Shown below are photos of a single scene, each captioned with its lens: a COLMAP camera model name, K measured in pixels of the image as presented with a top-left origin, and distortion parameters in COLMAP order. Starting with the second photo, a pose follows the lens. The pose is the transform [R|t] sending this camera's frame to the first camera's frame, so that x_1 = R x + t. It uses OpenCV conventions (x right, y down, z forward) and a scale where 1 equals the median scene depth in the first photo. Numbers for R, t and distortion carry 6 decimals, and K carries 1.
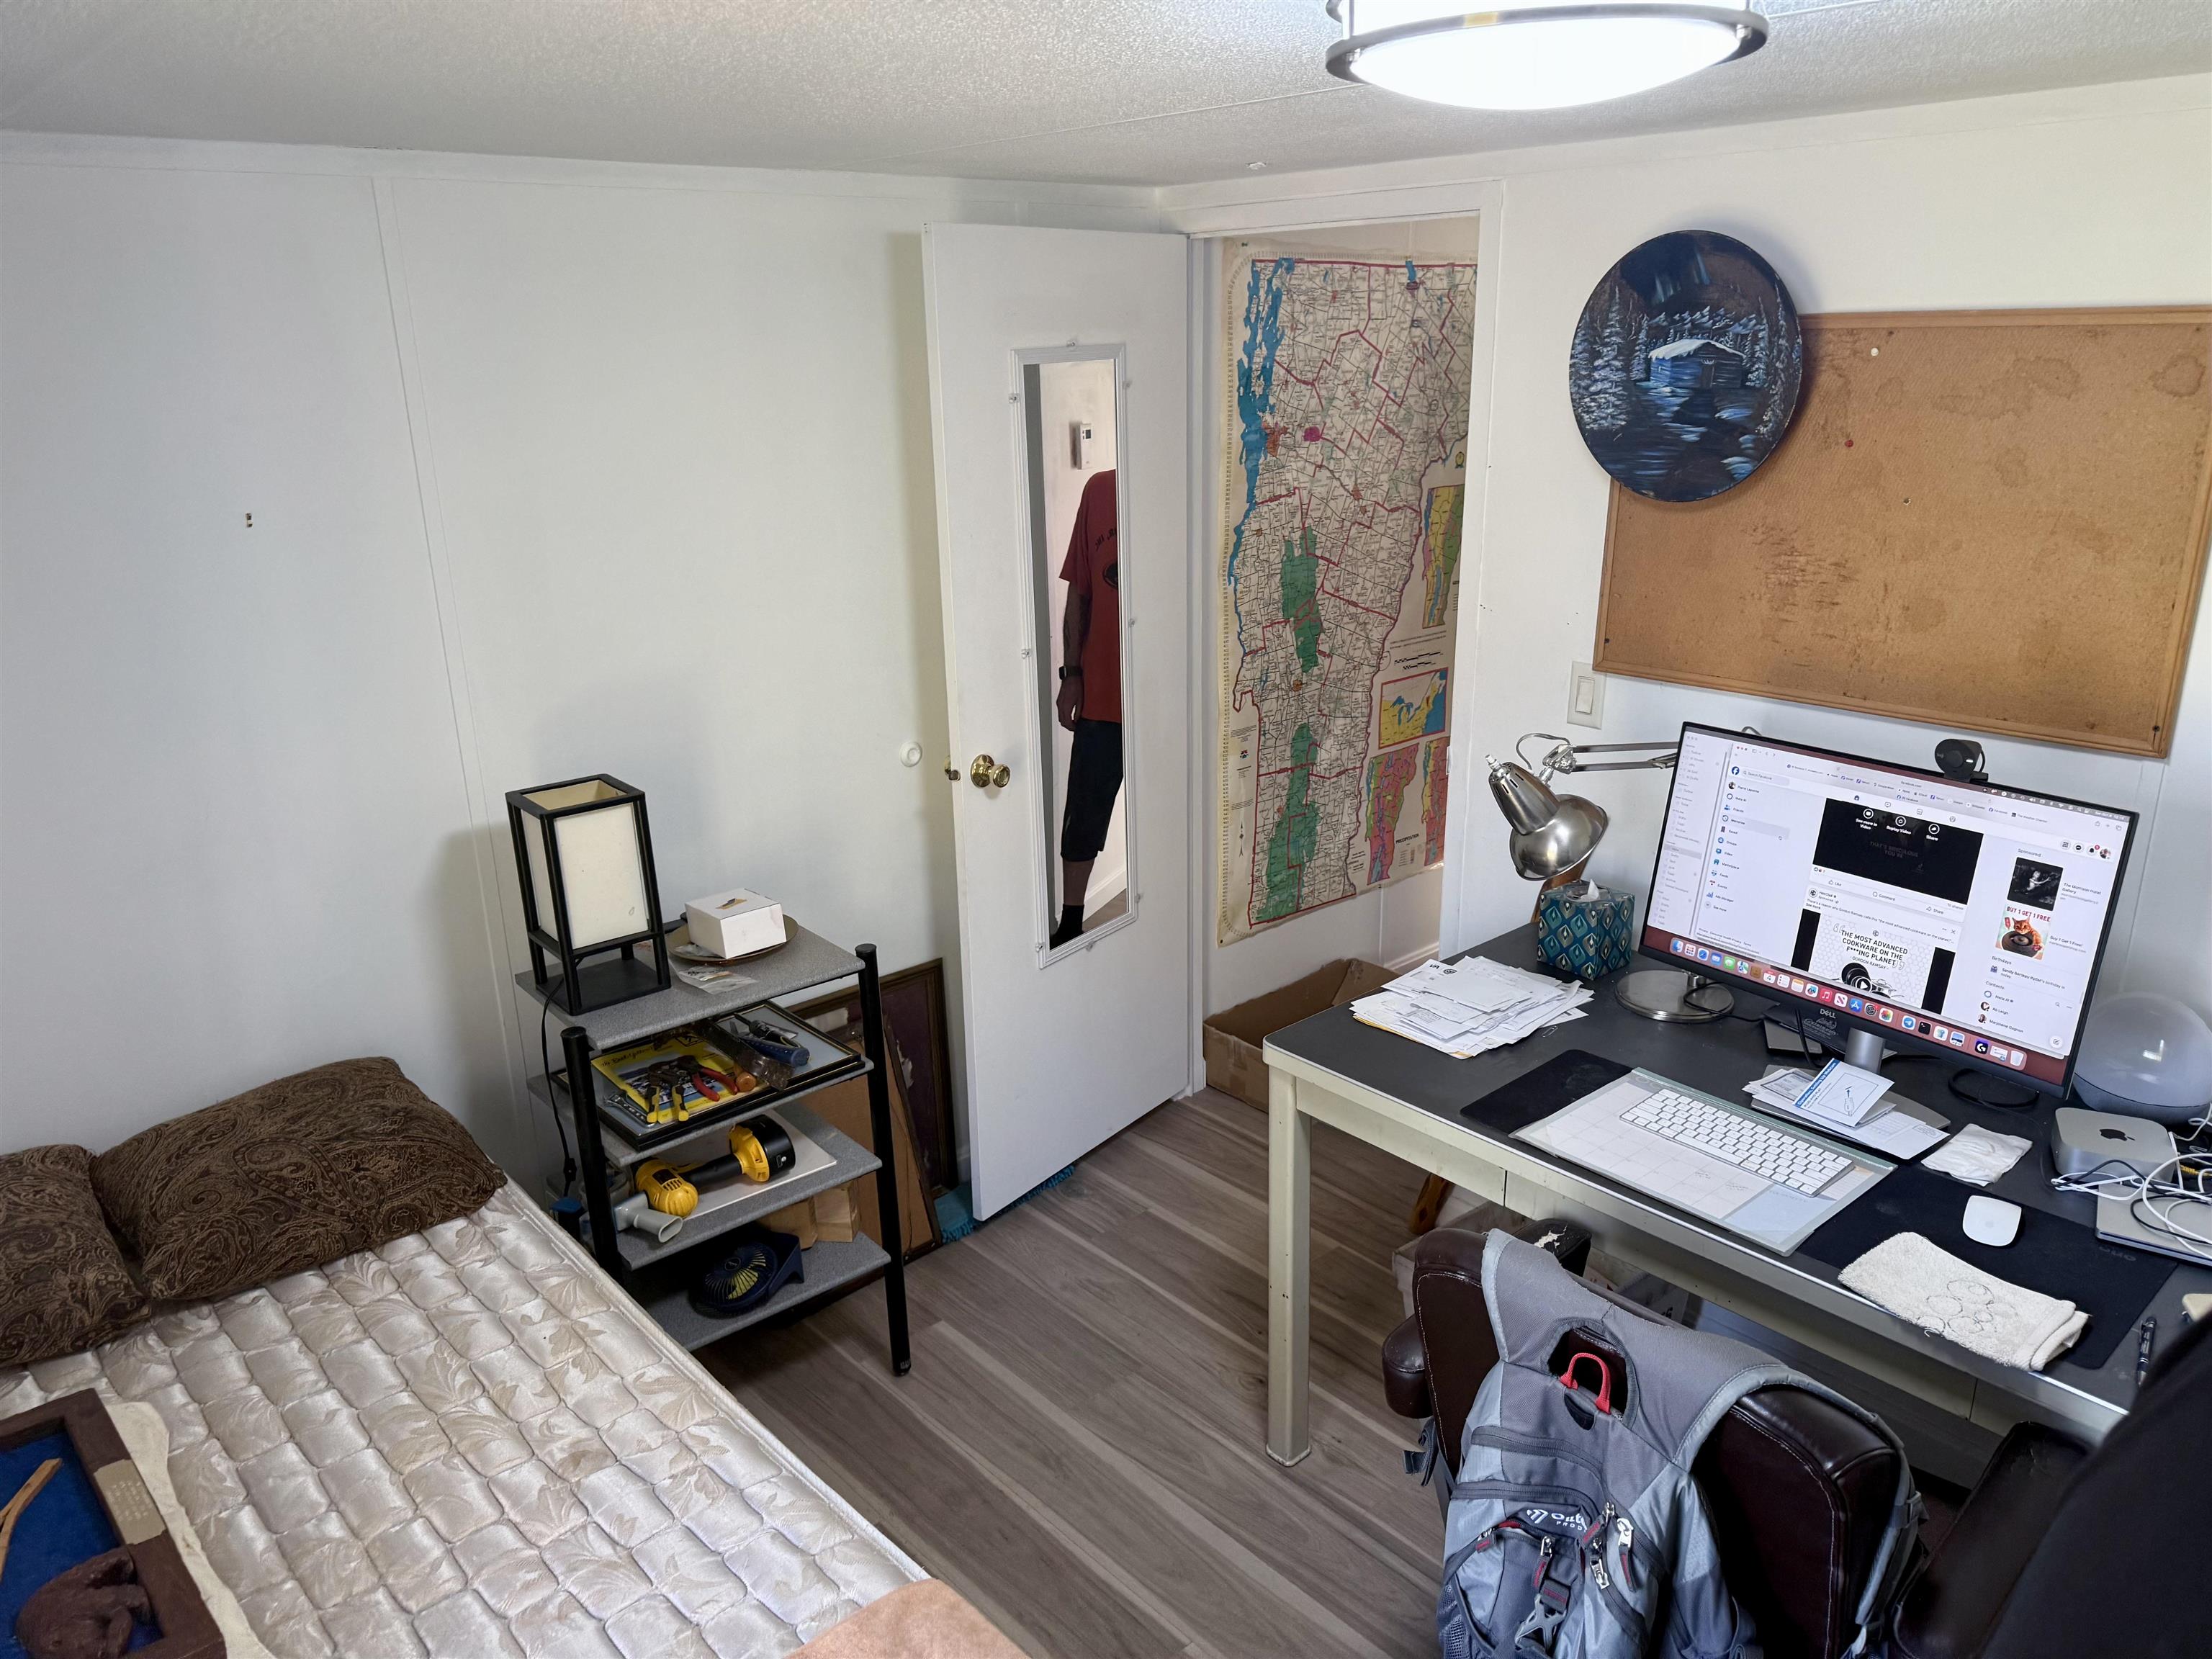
lens RADIAL K [[1552.6, 0, 1106.0], [0, 1552.6, 829.5], [0, 0, 1]] dist [0.047320, -0.038392]
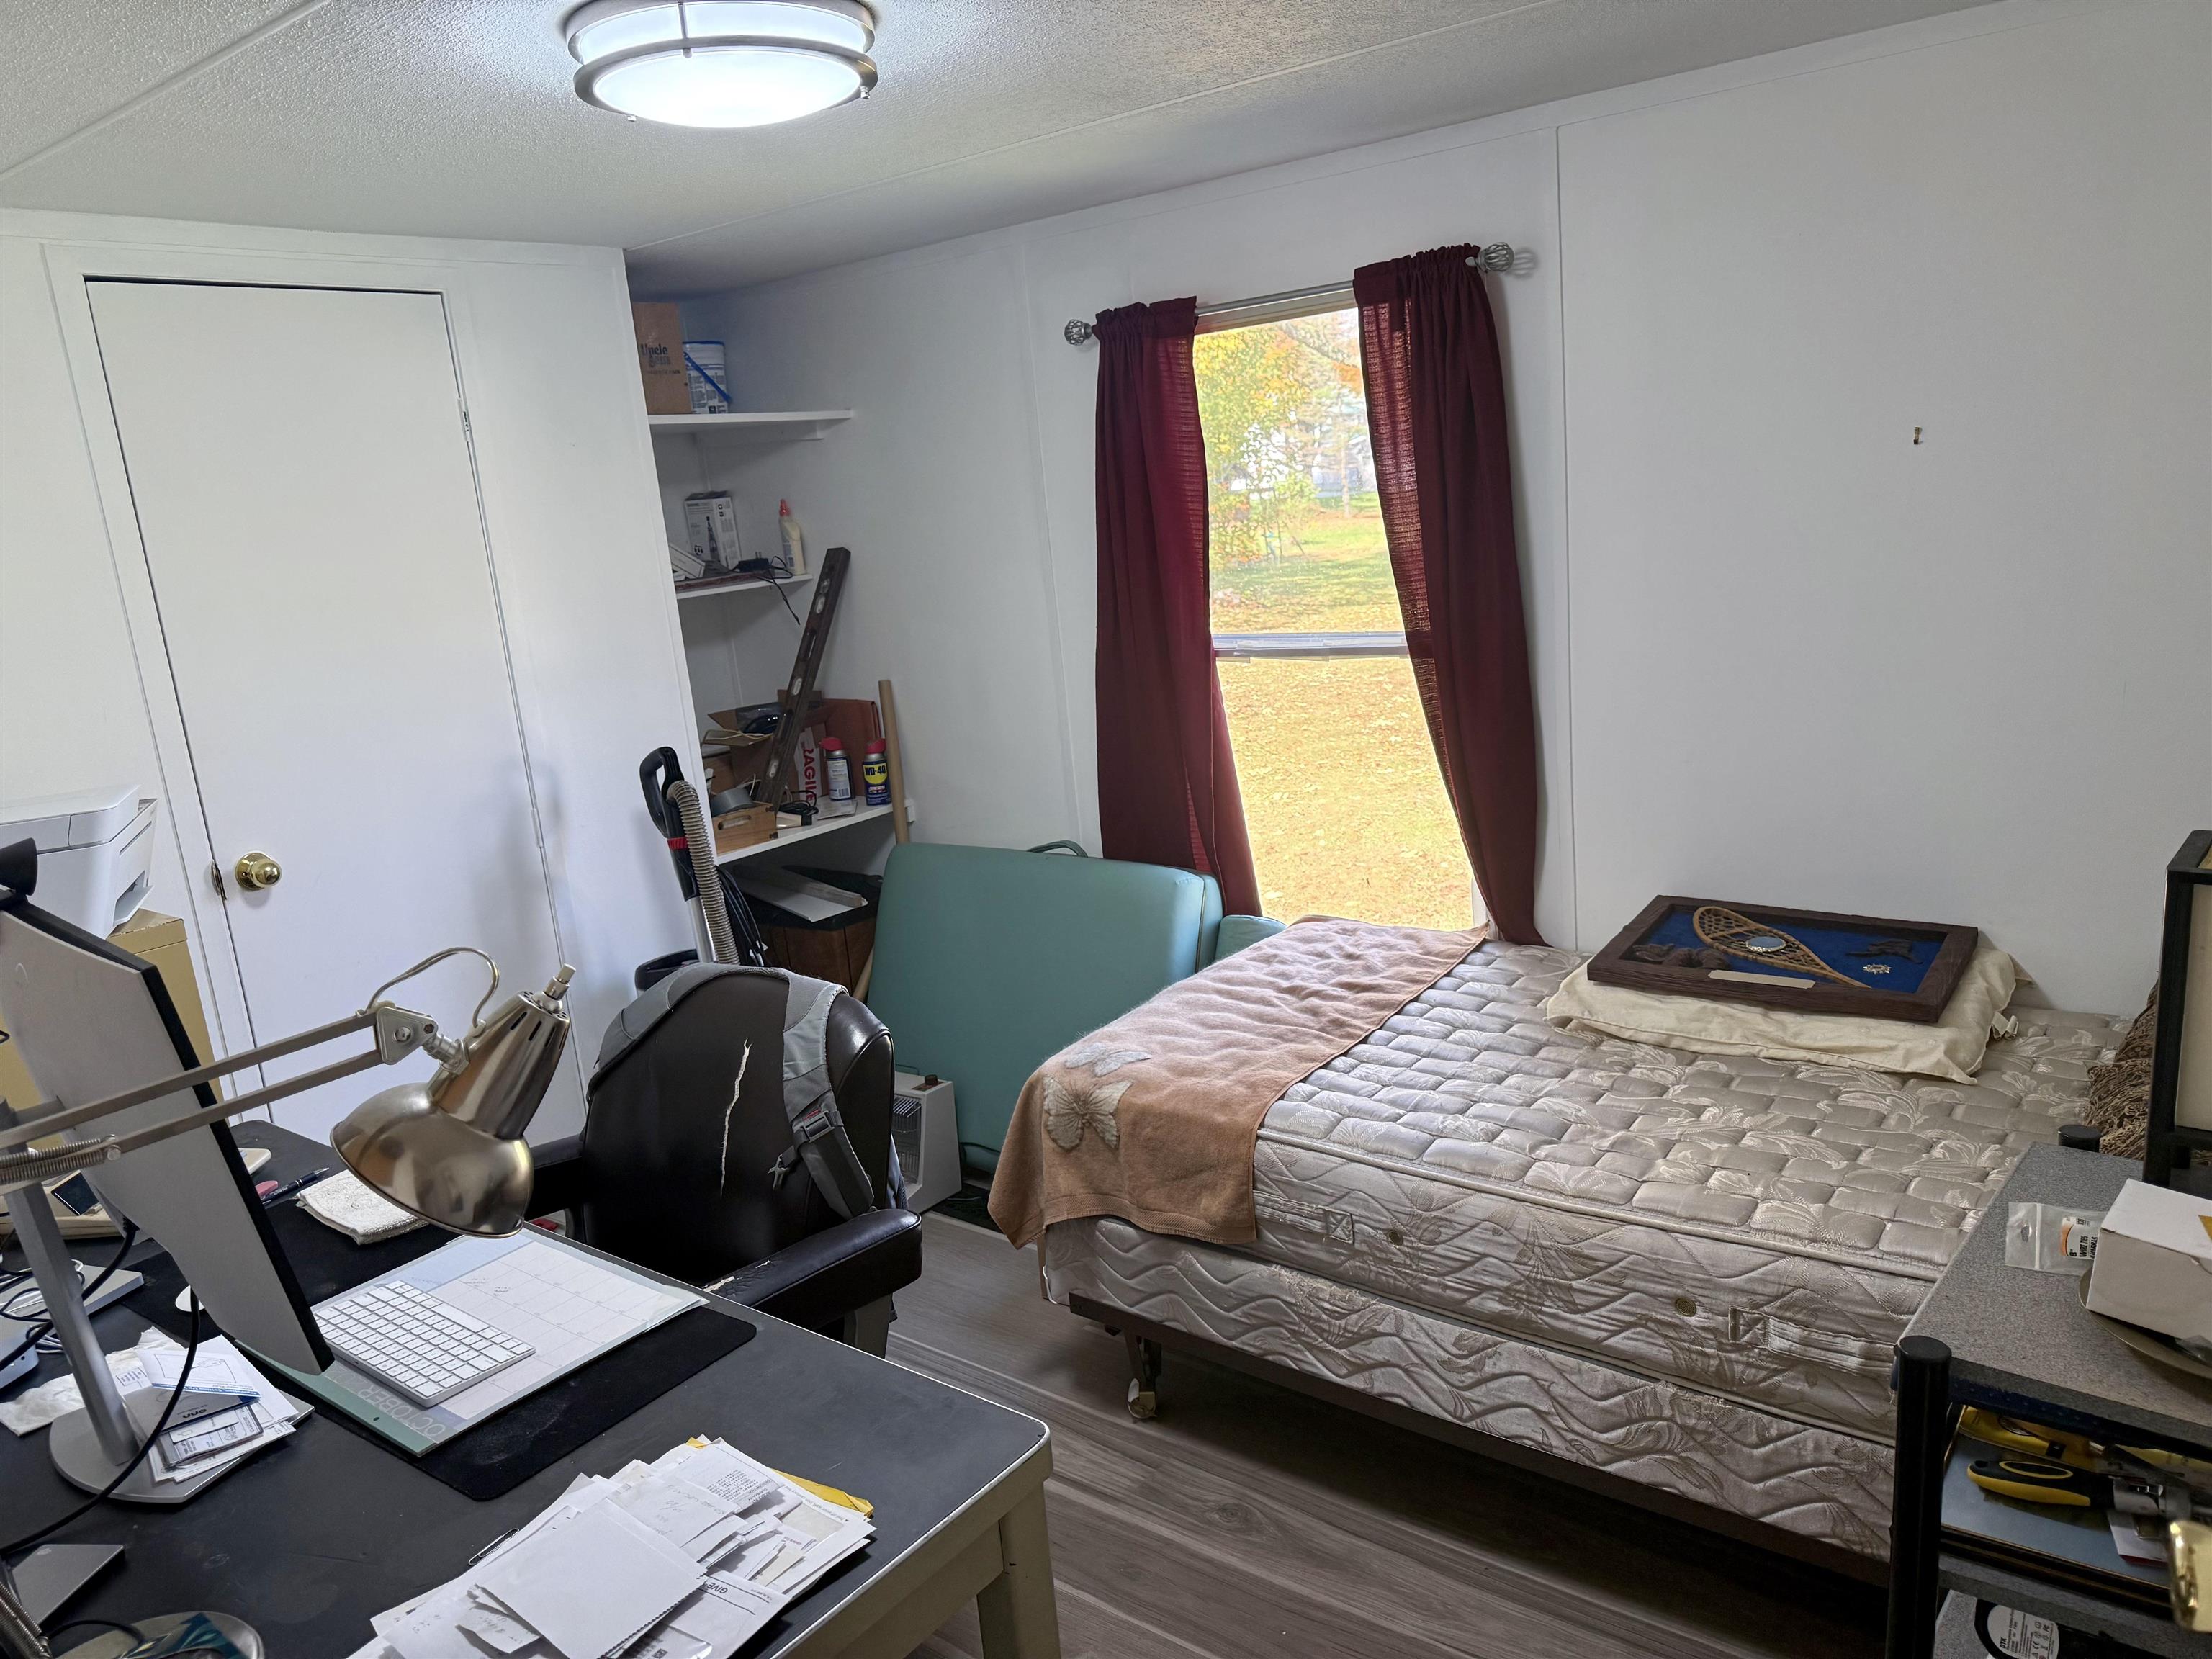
lens RADIAL K [[1552.6, 0, 1106.0], [0, 1552.6, 829.5], [0, 0, 1]] dist [0.047320, -0.038392]
pose [[-0.979343, 0.140127, -0.145782, 0.124920], [0.047571, 0.860381, 0.507427, -0.308293], [0.196532, 0.490010, -0.849273, 1.301633]]
